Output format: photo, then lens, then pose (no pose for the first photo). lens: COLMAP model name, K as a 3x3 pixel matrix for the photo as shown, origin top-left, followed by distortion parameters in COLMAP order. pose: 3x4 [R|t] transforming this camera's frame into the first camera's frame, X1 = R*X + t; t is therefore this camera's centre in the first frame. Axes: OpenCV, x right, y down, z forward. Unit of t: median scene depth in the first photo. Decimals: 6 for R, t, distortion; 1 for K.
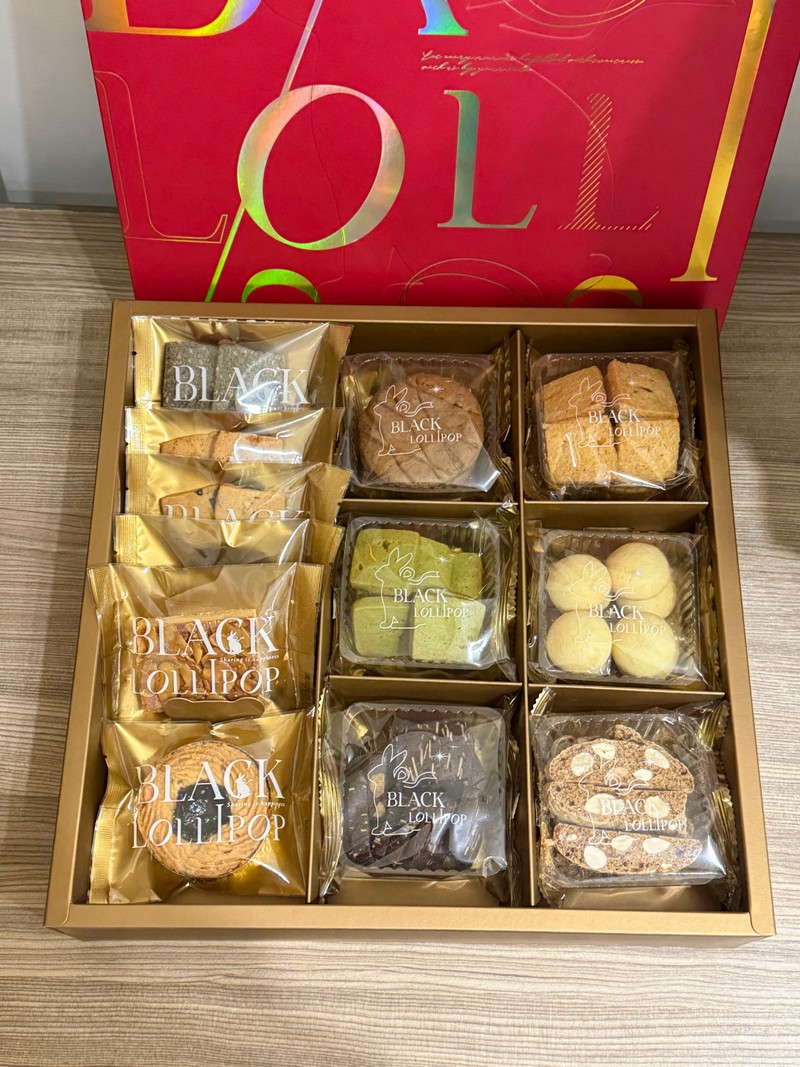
lens RADIAL K [[1155.0, 0, 400.0], [0, 1155.0, 533.5], [0, 0, 1]] dist [0.164634, -0.366685]
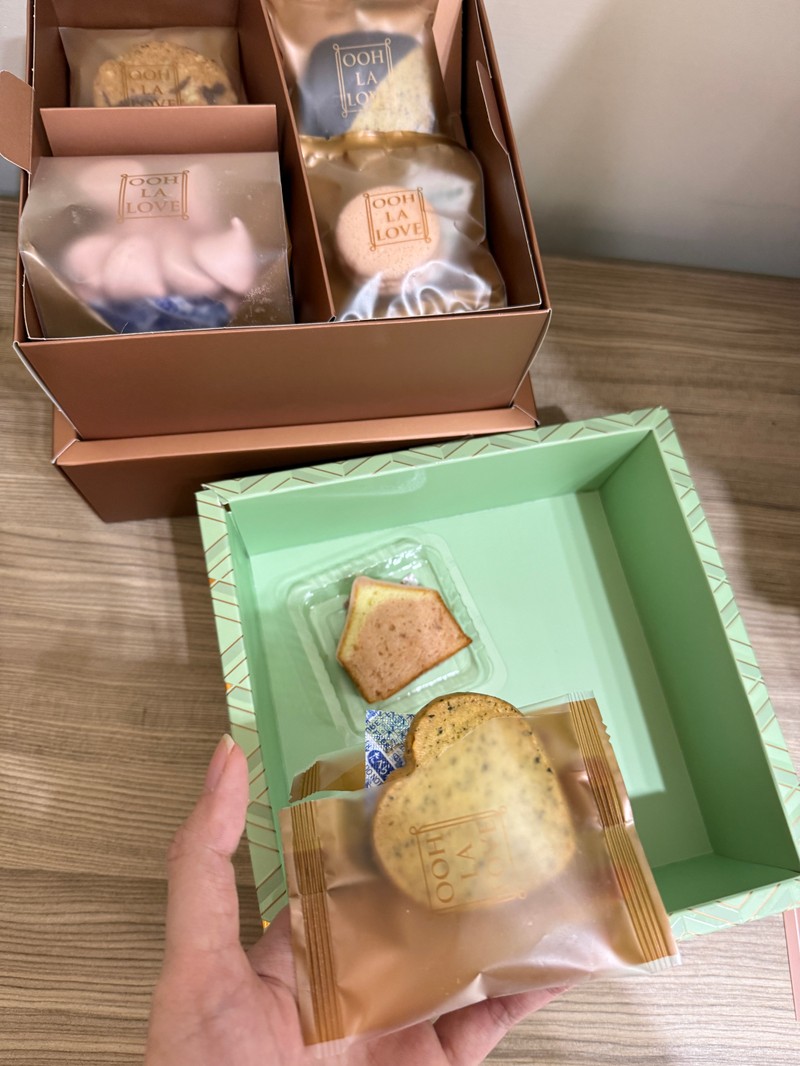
lens RADIAL K [[746.9, 0, 400.0], [0, 746.9, 533.0], [0, 0, 1]] dist [-0.034829, 0.001381]
pose [[0.997714, 0.045104, 0.050320, 0.007006], [-0.047918, 0.997269, 0.056201, -0.056027], [-0.047648, -0.058483, 0.997151, 0.388117]]
